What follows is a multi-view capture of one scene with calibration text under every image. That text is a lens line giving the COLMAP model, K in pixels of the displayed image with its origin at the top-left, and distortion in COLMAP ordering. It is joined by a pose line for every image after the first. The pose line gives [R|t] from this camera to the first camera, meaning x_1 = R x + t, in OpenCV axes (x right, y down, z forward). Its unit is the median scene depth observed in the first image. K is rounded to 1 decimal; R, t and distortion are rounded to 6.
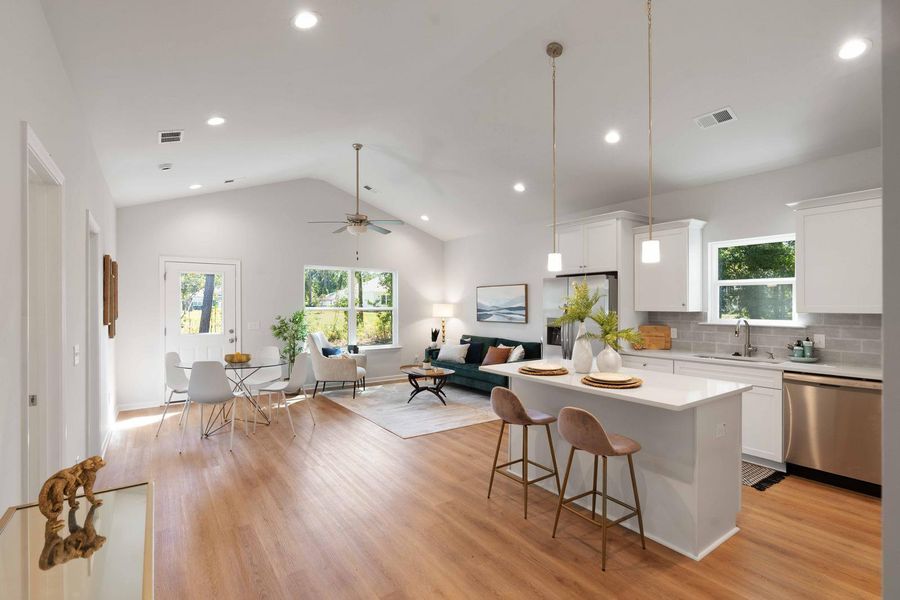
lens RADIAL K [[422.6, 0, 448.0], [0, 422.6, 306.0], [0, 0, 1]] dist [0.000438, 0.000205]
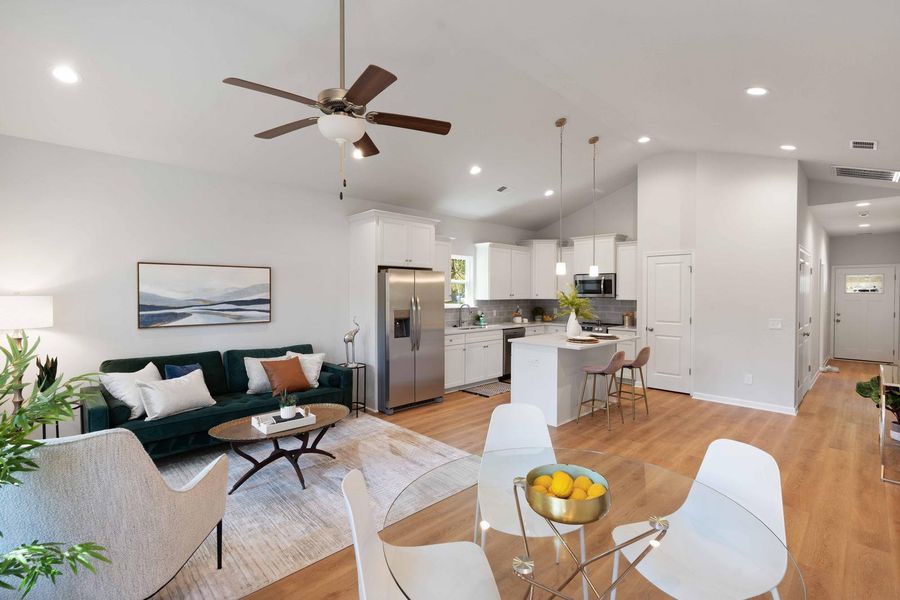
lens RADIAL K [[414.2, 0, 450.0], [0, 414.2, 300.0], [0, 0, 1]] dist [-0.002870, 0.000000]
pose [[-0.163873, -0.019558, 0.986287, -0.557674], [-0.001951, 0.999808, 0.019502, -0.010844], [-0.986479, 0.001271, -0.163880, 0.814284]]
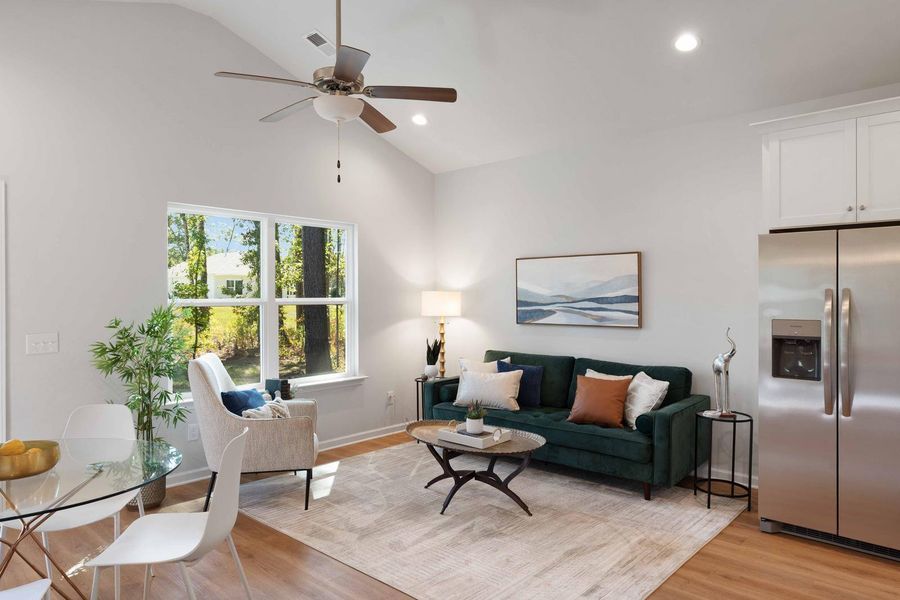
lens RADIAL K [[584.5, 0, 448.6], [0, 584.5, 295.1], [0, 0, 1]] dist [0.004307, 0.002112]
pose [[0.975350, -0.001563, 0.220657, -0.198529], [0.002115, 0.999995, -0.002265, 0.001968], [-0.220652, 0.002676, 0.975349, 0.358419]]
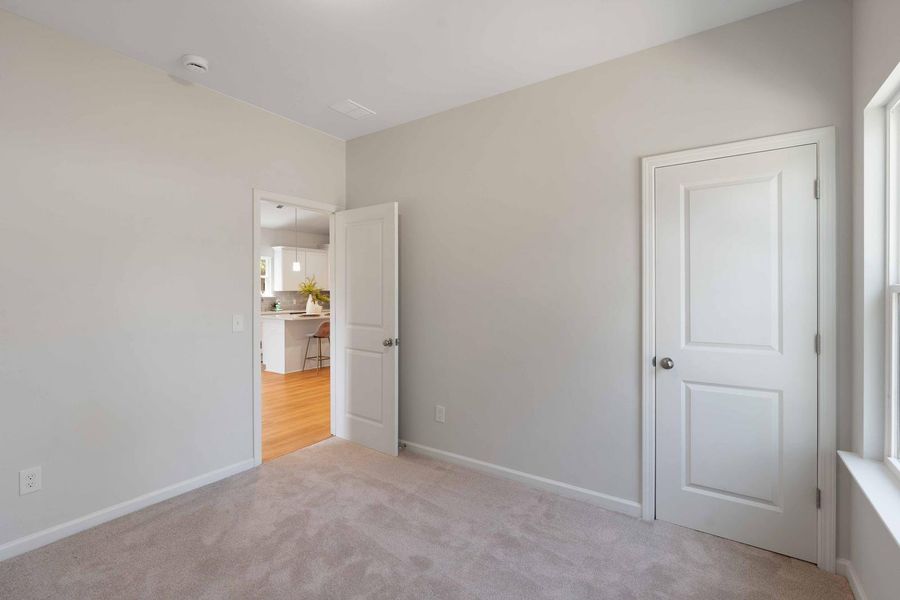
lens RADIAL K [[414.2, 0, 450.0], [0, 414.2, 300.0], [0, 0, 1]] dist [-0.002870, 0.000000]
pose [[-0.347799, -0.019638, 0.937364, -0.984094], [0.002098, 0.999762, 0.021724, 0.009884], [-0.937567, 0.009522, -0.347675, 0.505978]]
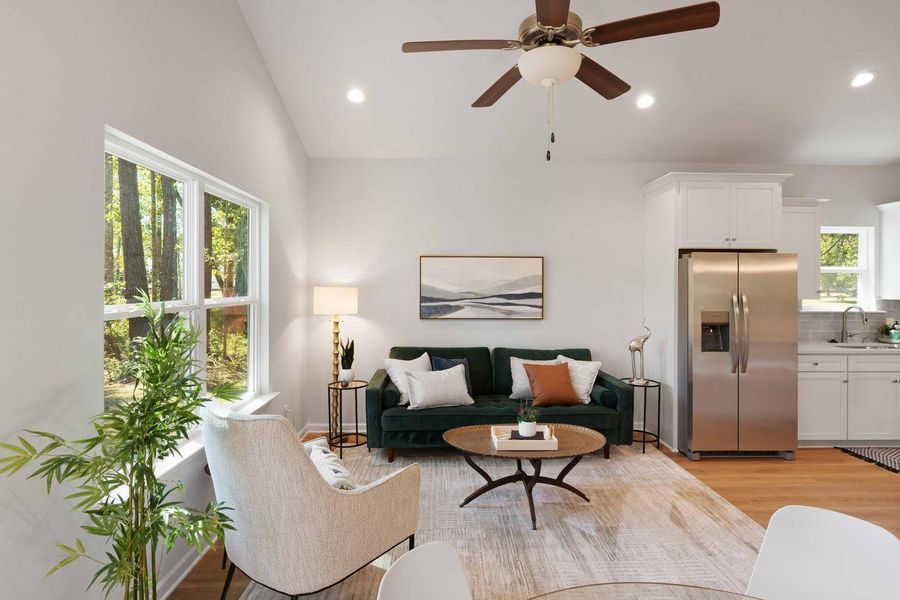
lens RADIAL K [[472.8, 0, 451.2], [0, 472.8, 284.5], [0, 0, 1]] dist [-0.000259, 0.000041]
pose [[0.542226, 0.003491, 0.840226, -0.477871], [-0.005284, 0.999986, -0.000745, -0.009552], [-0.840216, -0.004035, 0.542237, 0.734058]]
